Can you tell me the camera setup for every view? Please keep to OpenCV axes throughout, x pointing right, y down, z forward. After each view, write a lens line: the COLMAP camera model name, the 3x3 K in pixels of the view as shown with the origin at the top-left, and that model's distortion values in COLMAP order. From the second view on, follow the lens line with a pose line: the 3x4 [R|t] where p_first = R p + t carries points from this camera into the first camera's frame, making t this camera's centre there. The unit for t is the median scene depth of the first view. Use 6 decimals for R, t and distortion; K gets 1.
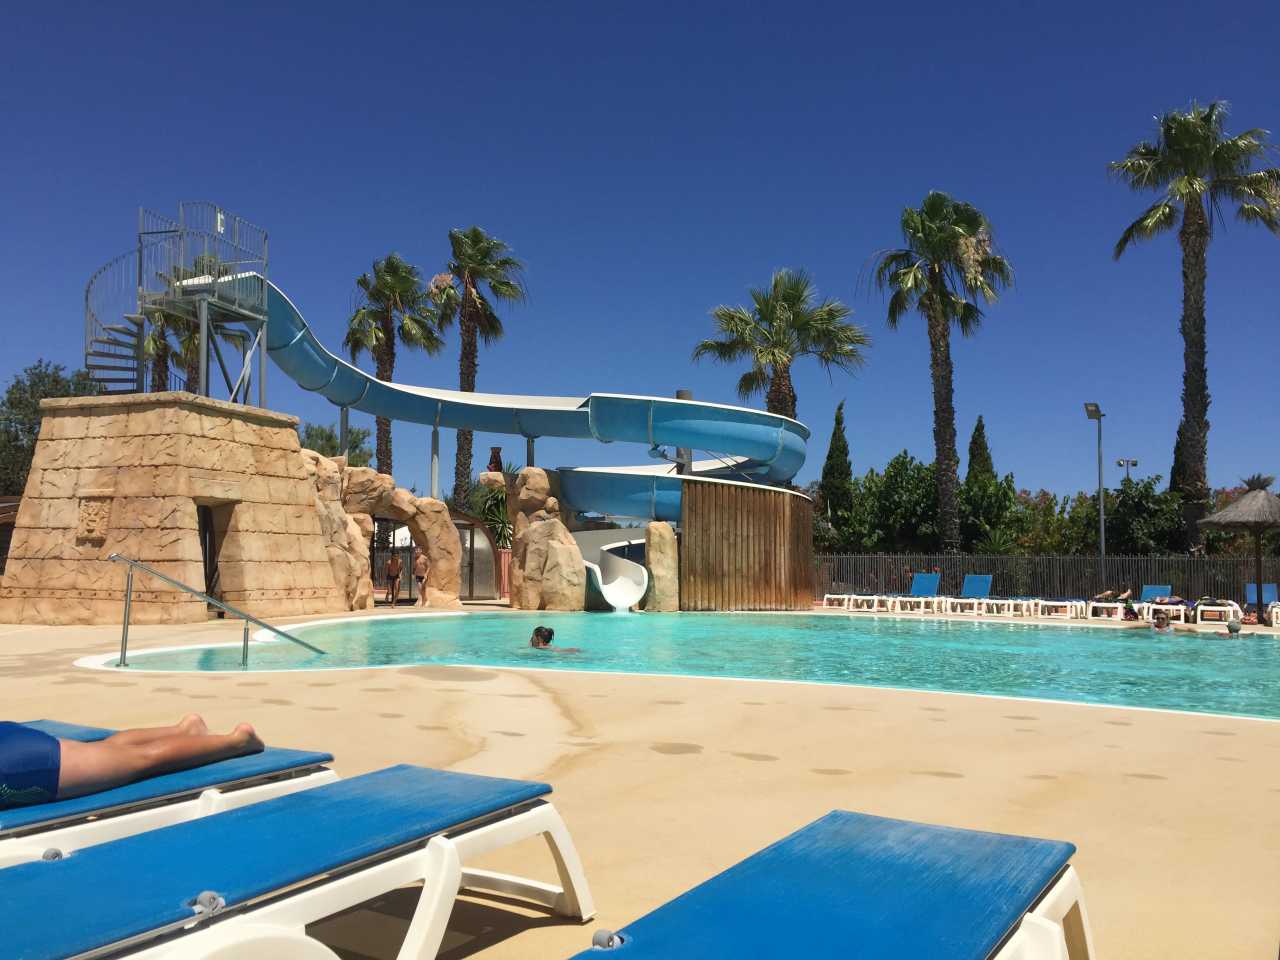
lens RADIAL K [[1071.1, 0, 640.0], [0, 1071.1, 480.0], [0, 0, 1]] dist [-0.003781, -0.003042]
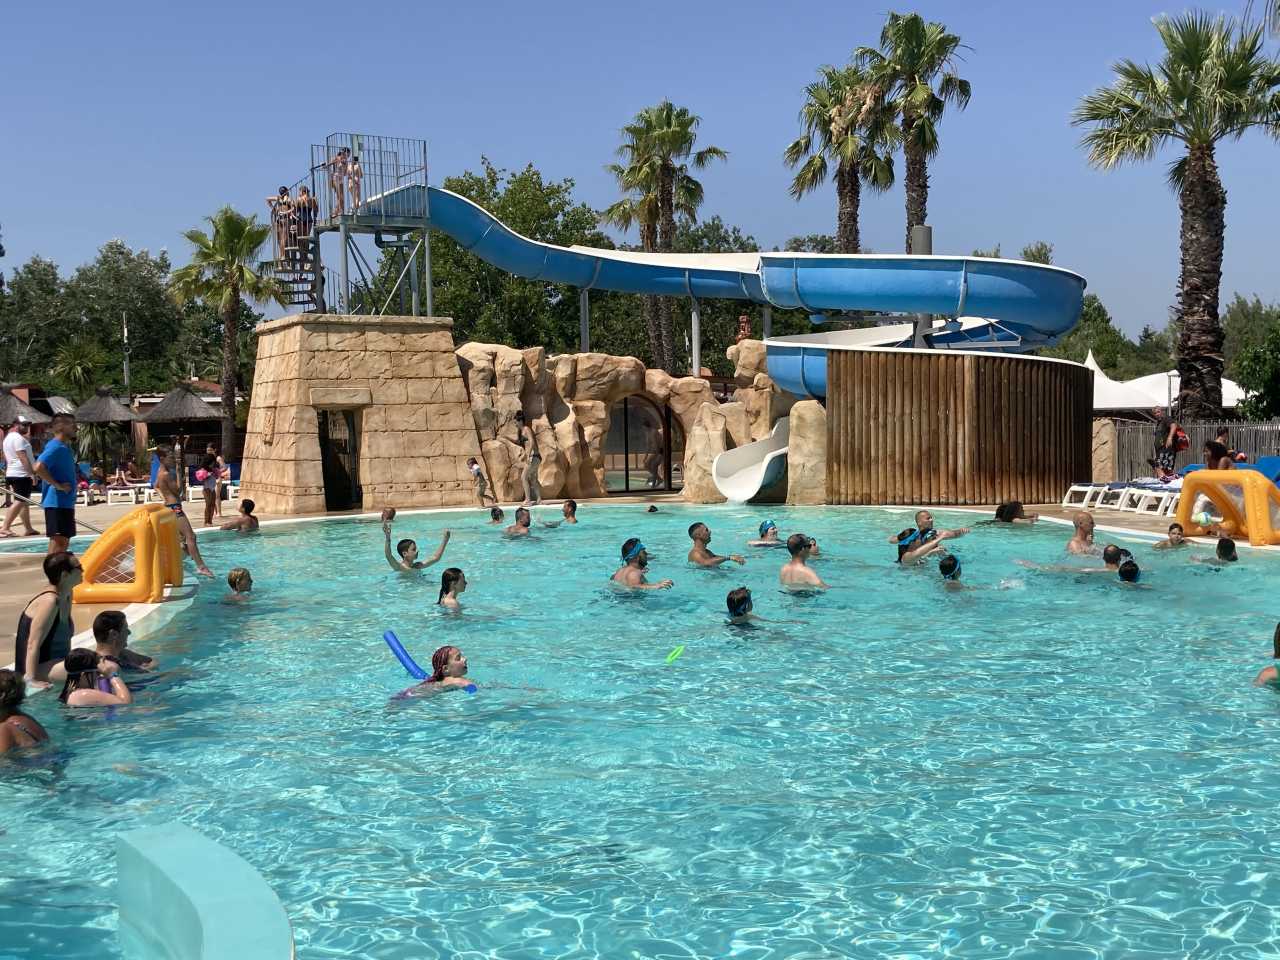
lens RADIAL K [[1422.5, 0, 622.0], [0, 1422.5, 481.8], [0, 0, 1]] dist [0.082575, -0.282865]
pose [[0.748481, 0.001823, -0.663153, 0.586049], [0.079892, 0.992465, 0.092899, -0.012682], [0.658326, -0.122513, 0.742696, 0.041540]]
